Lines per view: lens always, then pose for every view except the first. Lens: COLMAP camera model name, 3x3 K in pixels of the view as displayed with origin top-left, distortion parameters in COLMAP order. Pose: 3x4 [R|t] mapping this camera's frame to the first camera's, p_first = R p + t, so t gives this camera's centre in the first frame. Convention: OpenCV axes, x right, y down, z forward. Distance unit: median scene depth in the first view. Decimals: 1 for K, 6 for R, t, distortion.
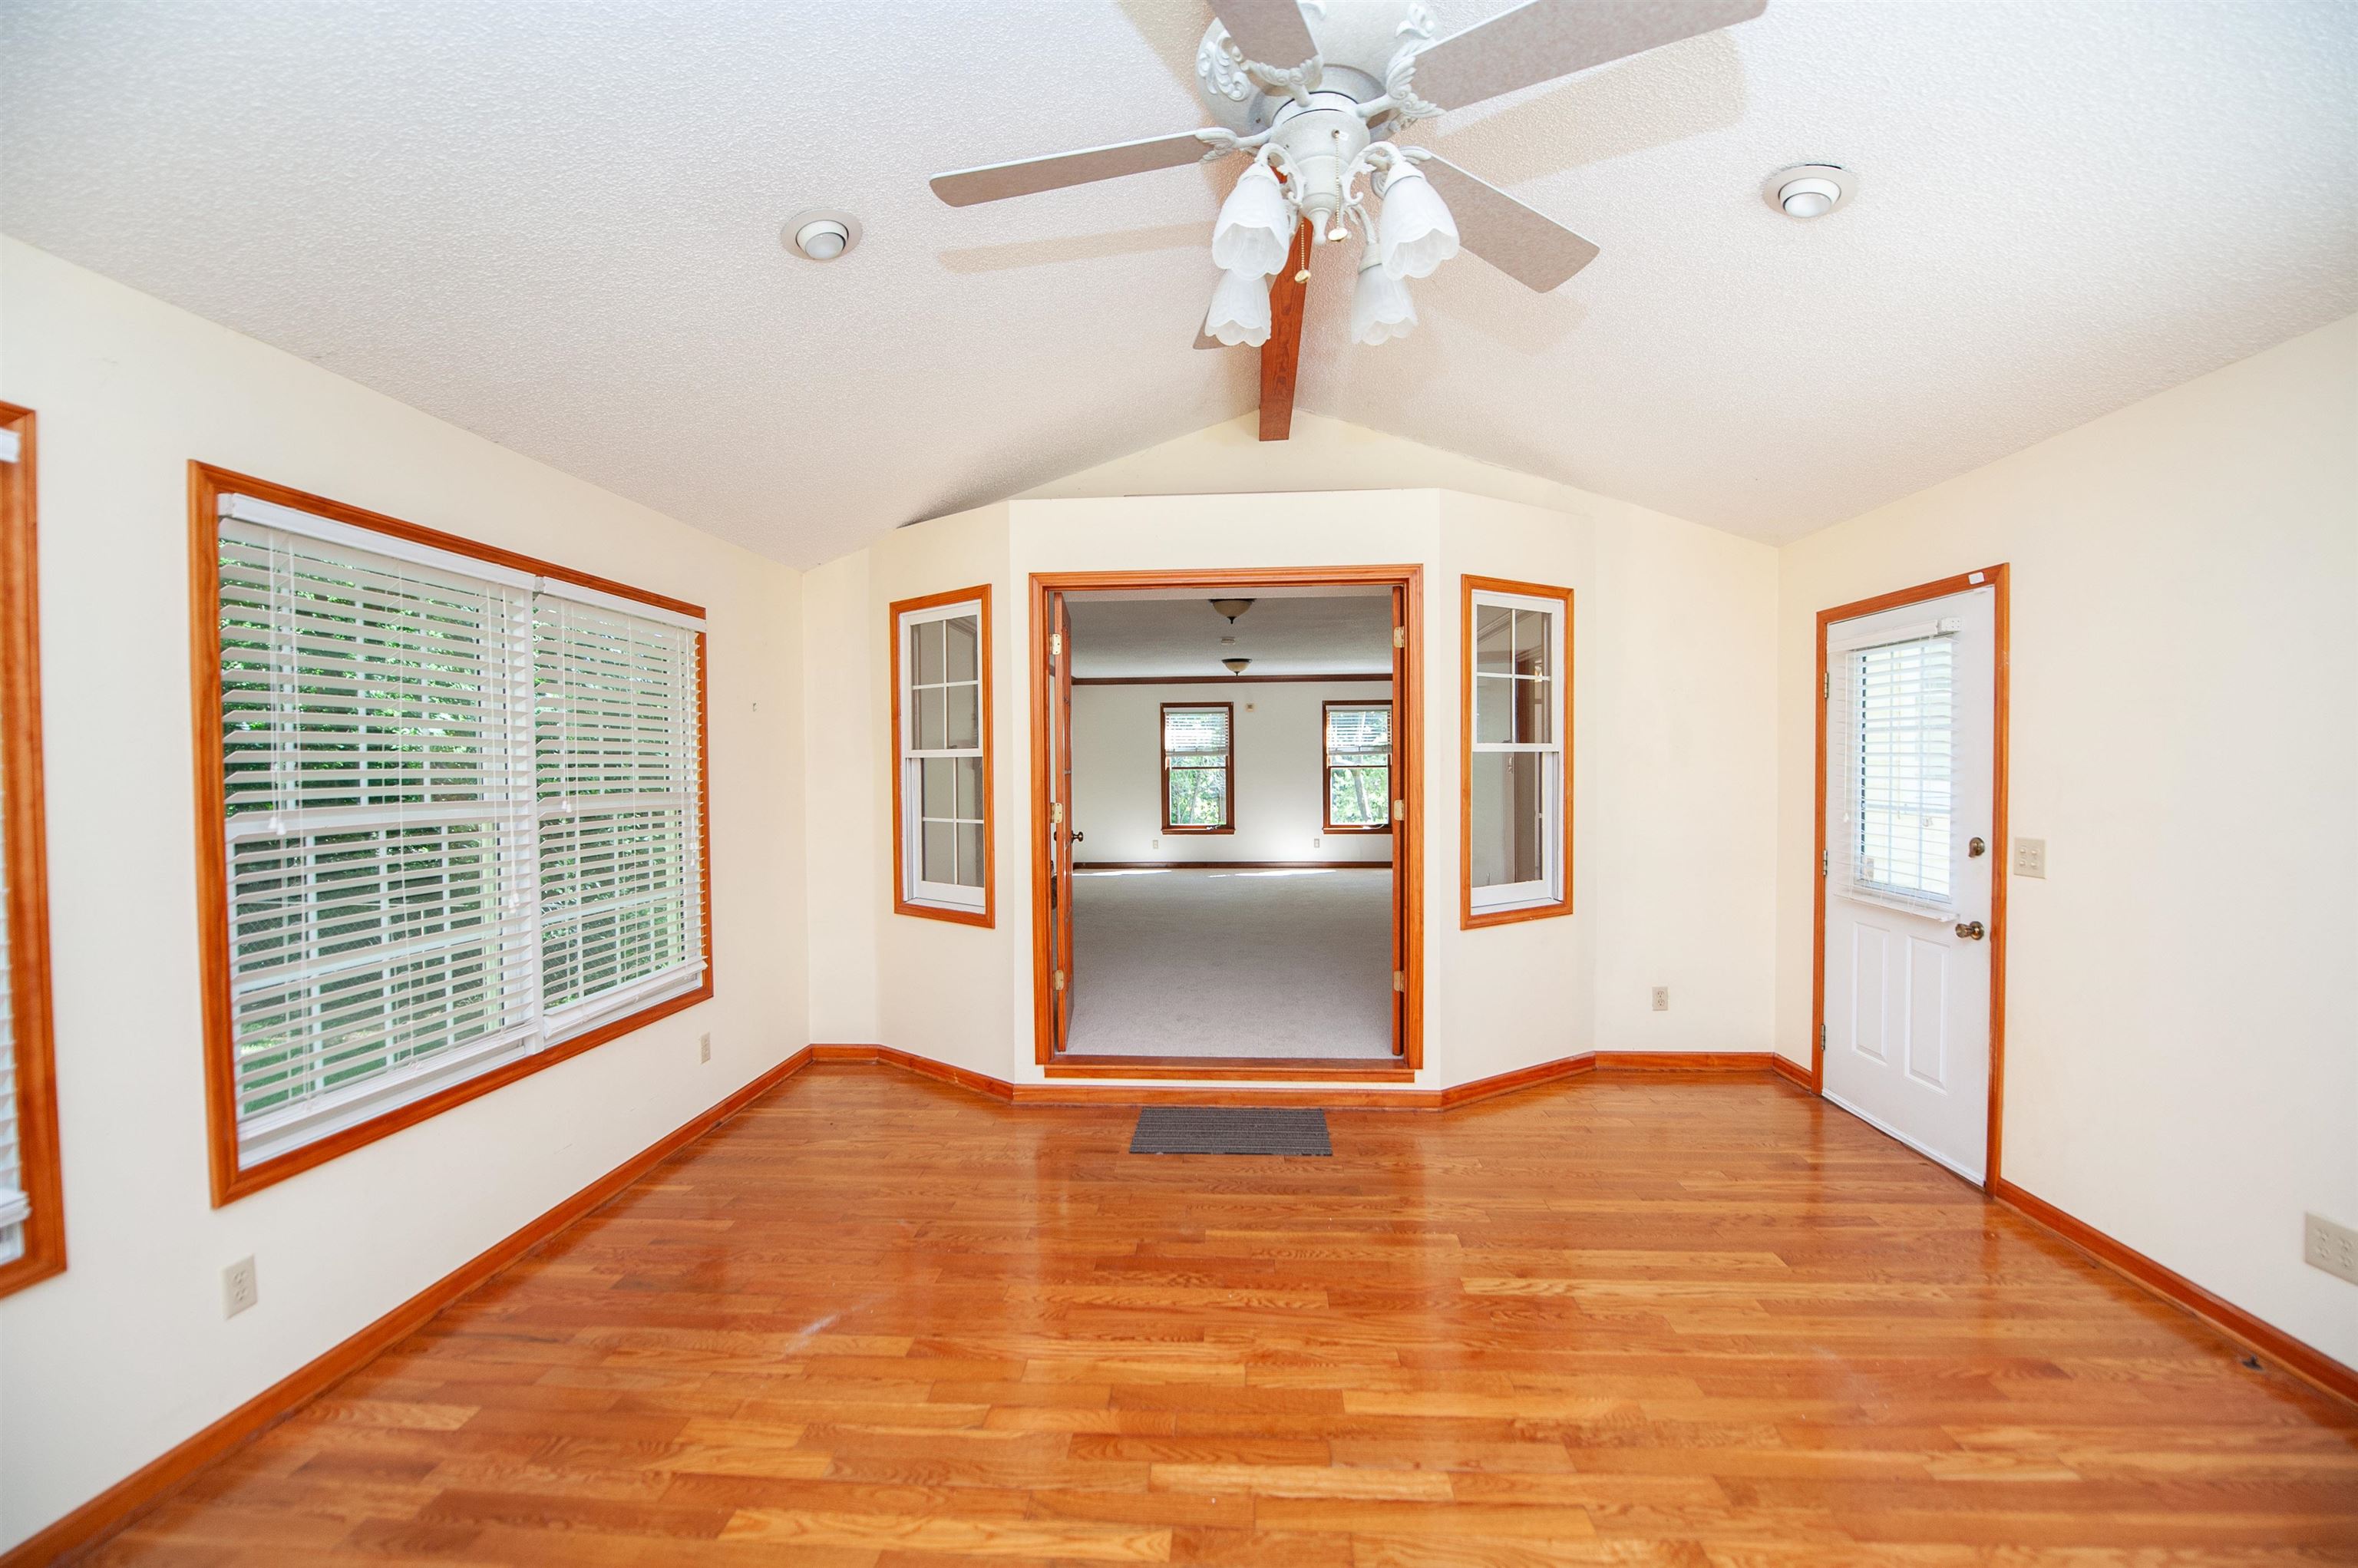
lens RADIAL K [[954.7, 0, 1181.4], [0, 954.7, 784.4], [0, 0, 1]] dist [-0.021457, -0.000393]
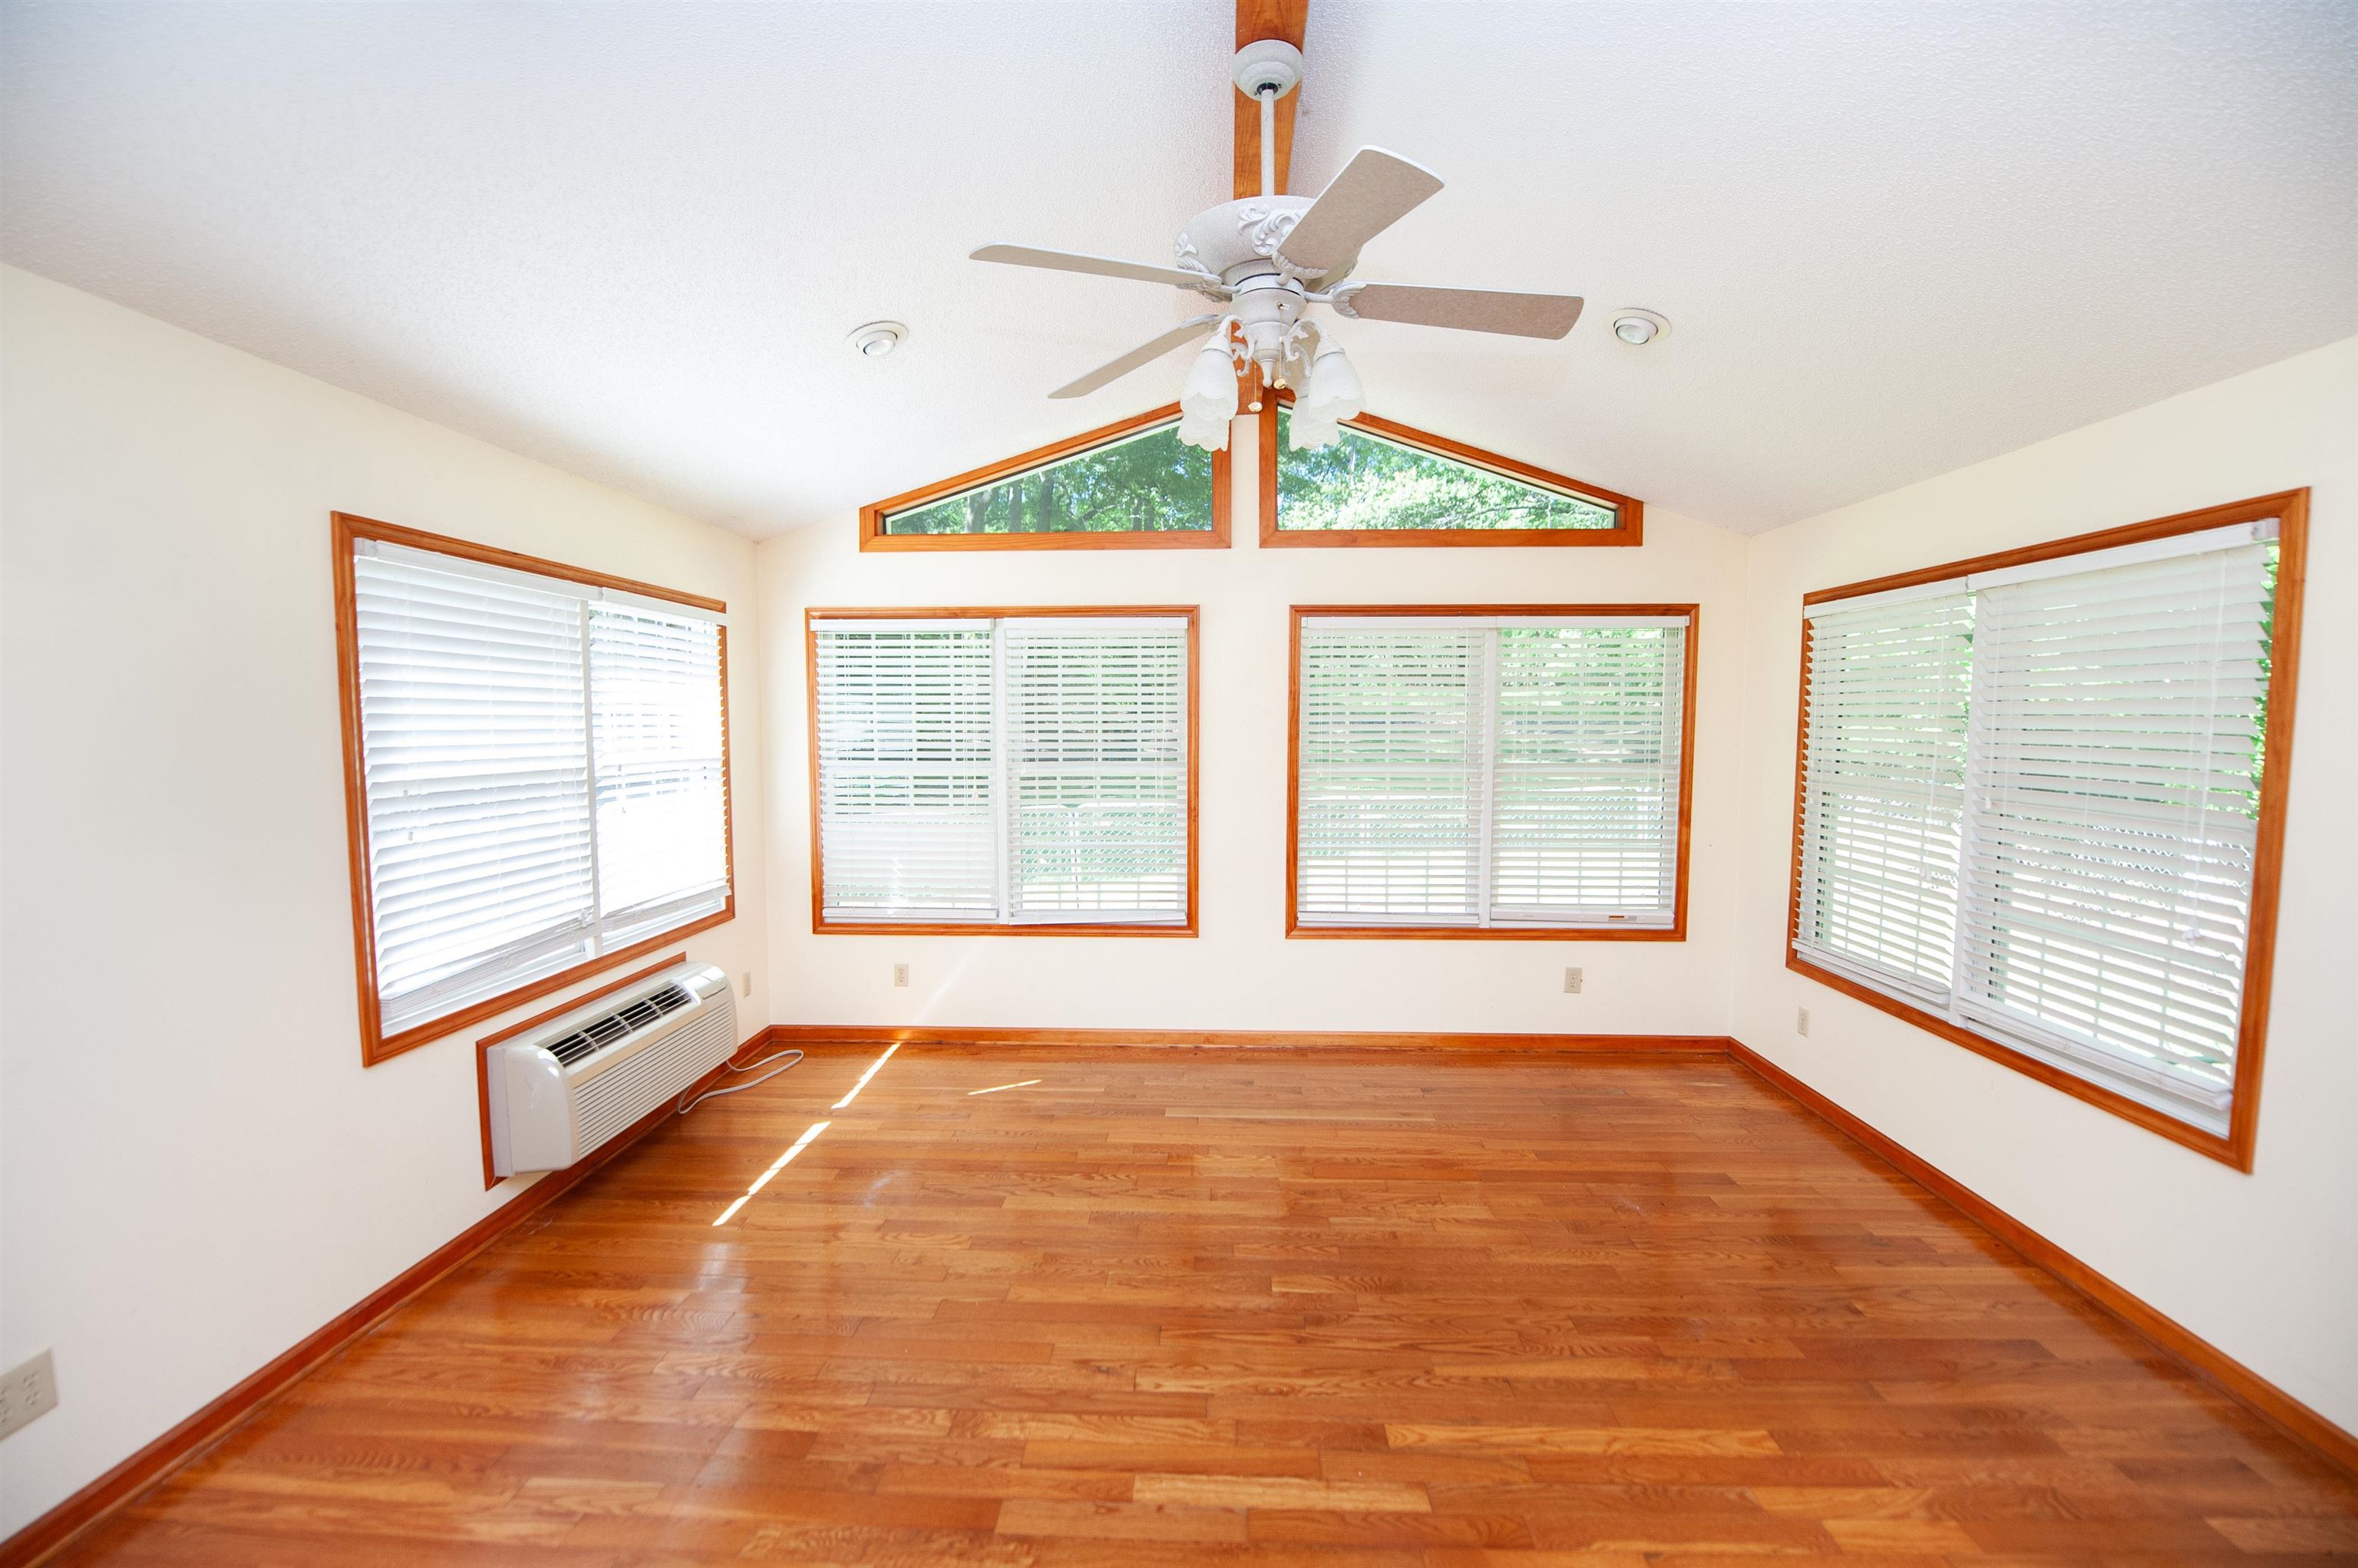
lens RADIAL K [[954.7, 0, 1183.3], [0, 954.7, 783.3], [0, 0, 1]] dist [-0.021457, -0.000393]
pose [[-0.999720, 0.011016, -0.020954, 0.240239], [0.009092, 0.995921, 0.089775, -0.118018], [0.021857, 0.089559, -0.995742, 1.926251]]
